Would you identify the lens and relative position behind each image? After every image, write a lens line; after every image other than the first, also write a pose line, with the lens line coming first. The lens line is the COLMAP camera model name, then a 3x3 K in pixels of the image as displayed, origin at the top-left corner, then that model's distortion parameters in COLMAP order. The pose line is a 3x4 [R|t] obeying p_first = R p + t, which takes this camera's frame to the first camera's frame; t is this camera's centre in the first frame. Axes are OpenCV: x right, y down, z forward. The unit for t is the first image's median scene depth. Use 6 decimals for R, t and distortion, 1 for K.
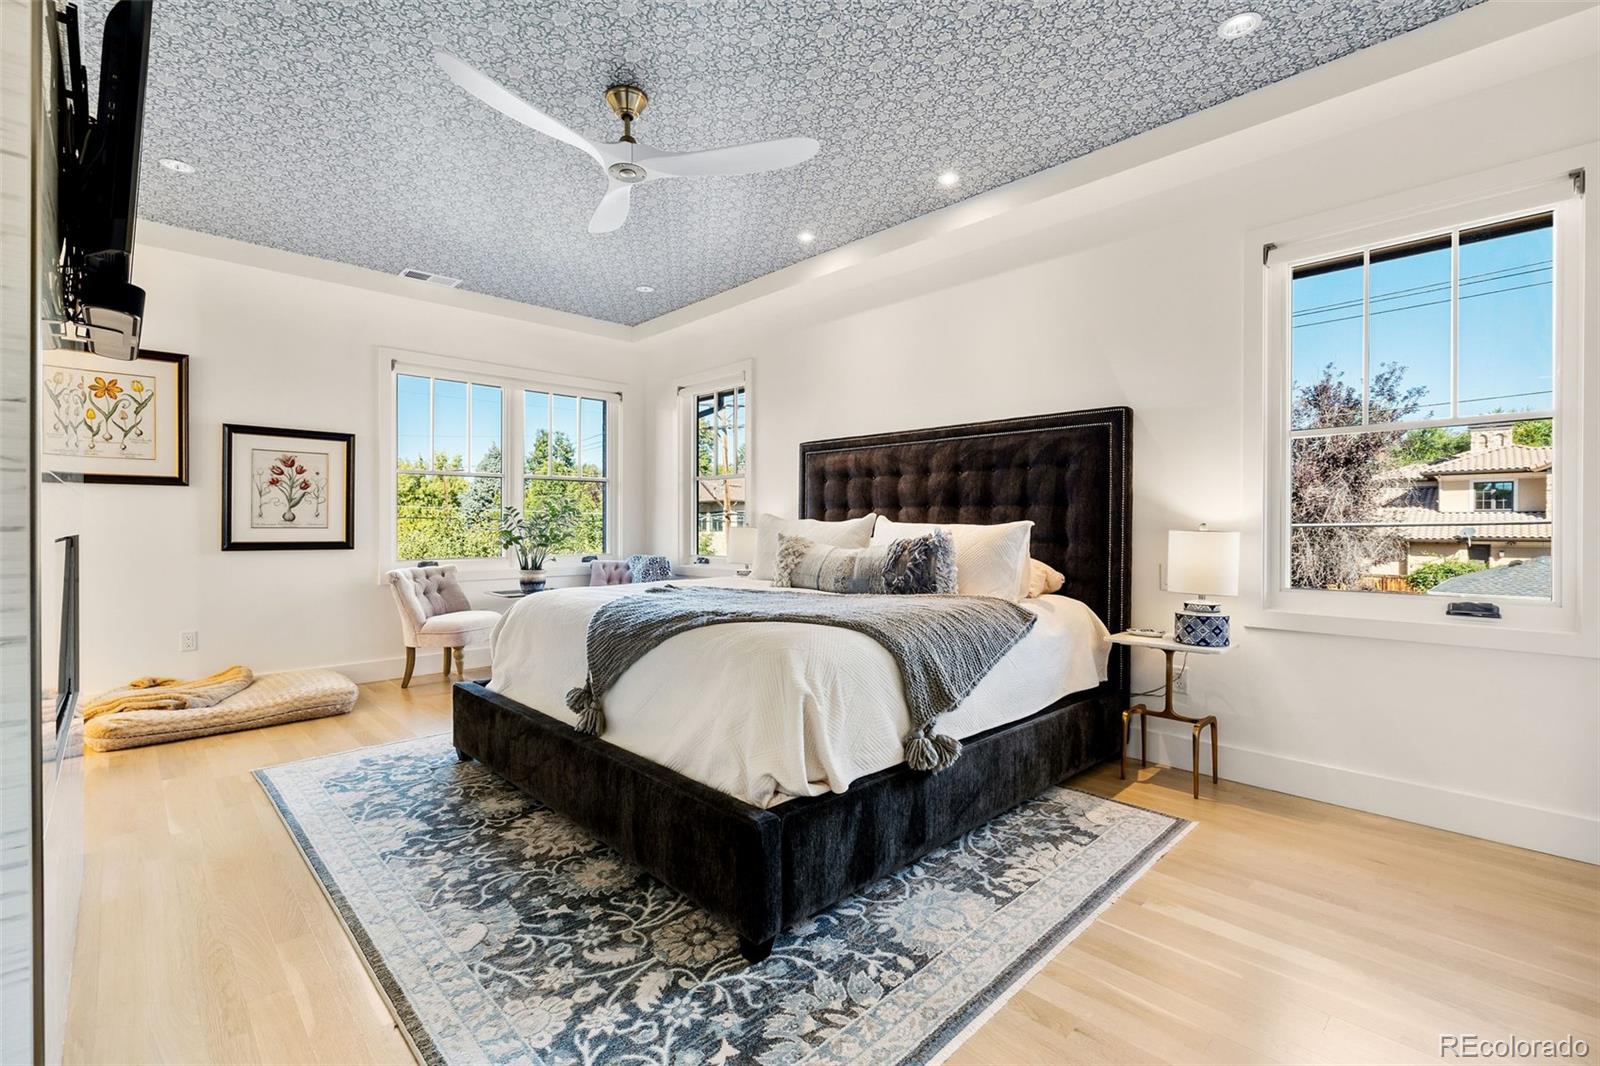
lens RADIAL K [[701.8, 0, 799.0], [0, 701.8, 530.3], [0, 0, 1]] dist [0.000315, 0.000041]
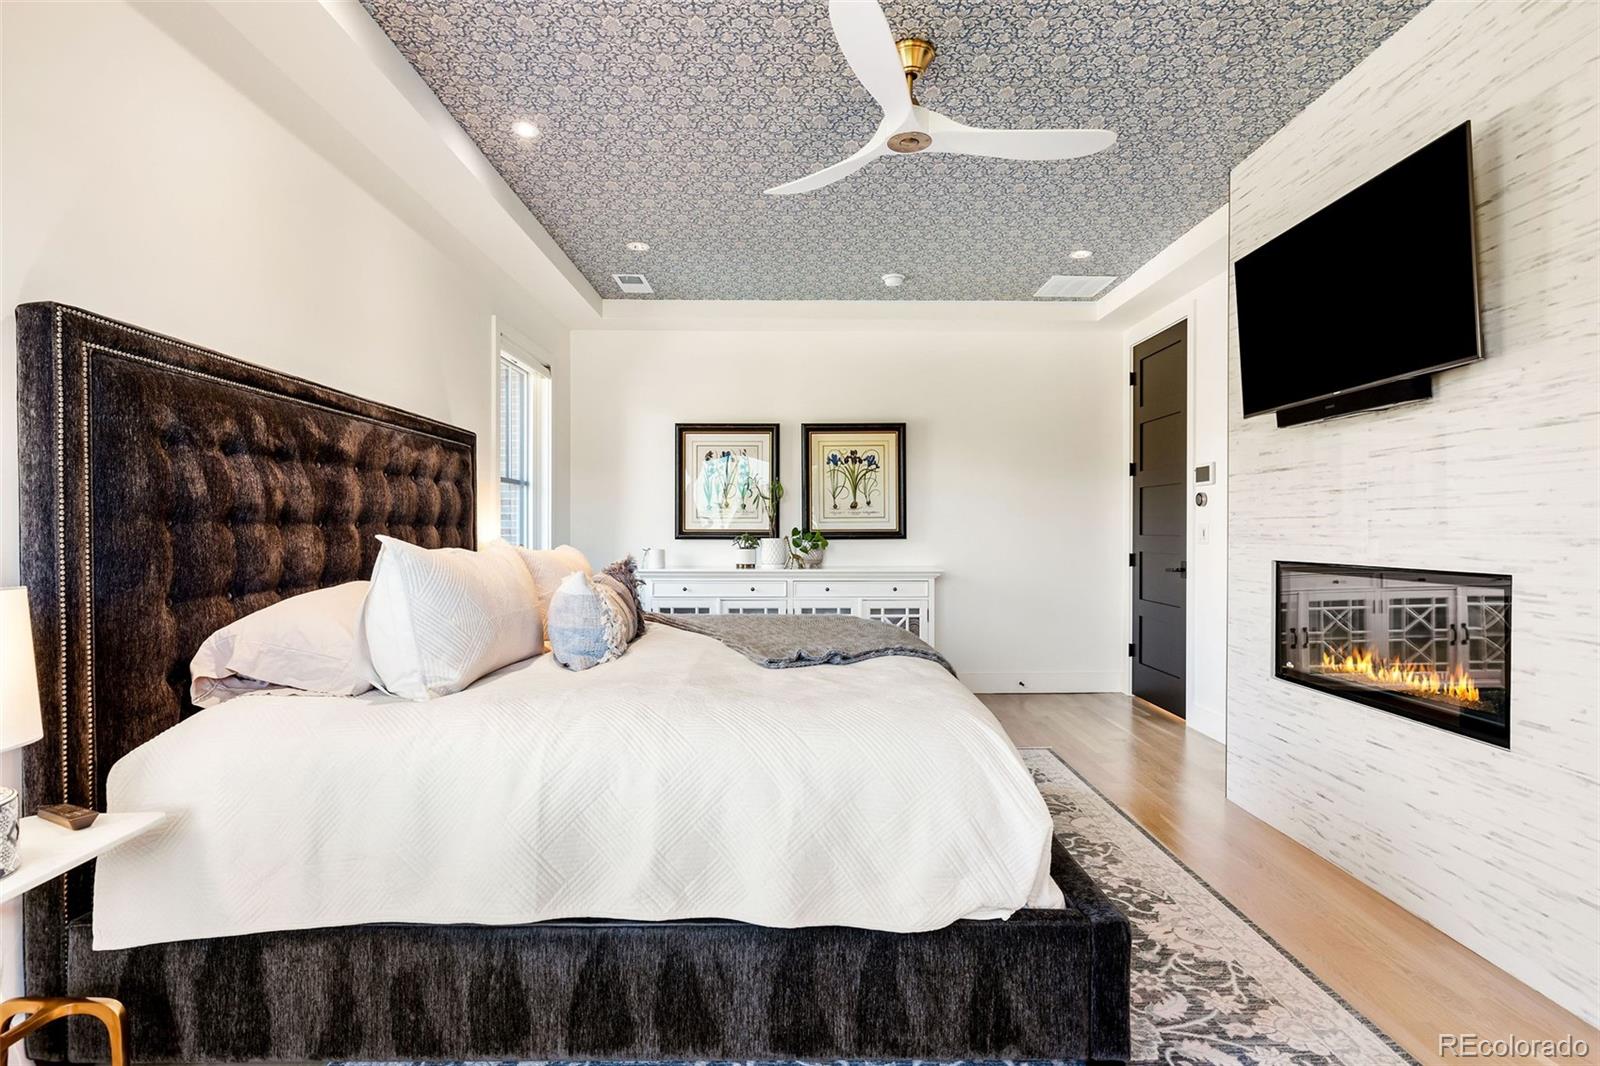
lens RADIAL K [[786.2, 0, 798.6], [0, 786.2, 532.5], [0, 0, 1]] dist [-0.005927, -0.000230]
pose [[-0.719935, -0.003292, 0.694034, -0.944298], [0.001971, 0.999975, 0.006788, -0.049276], [-0.694039, 0.006255, -0.719910, 2.072536]]
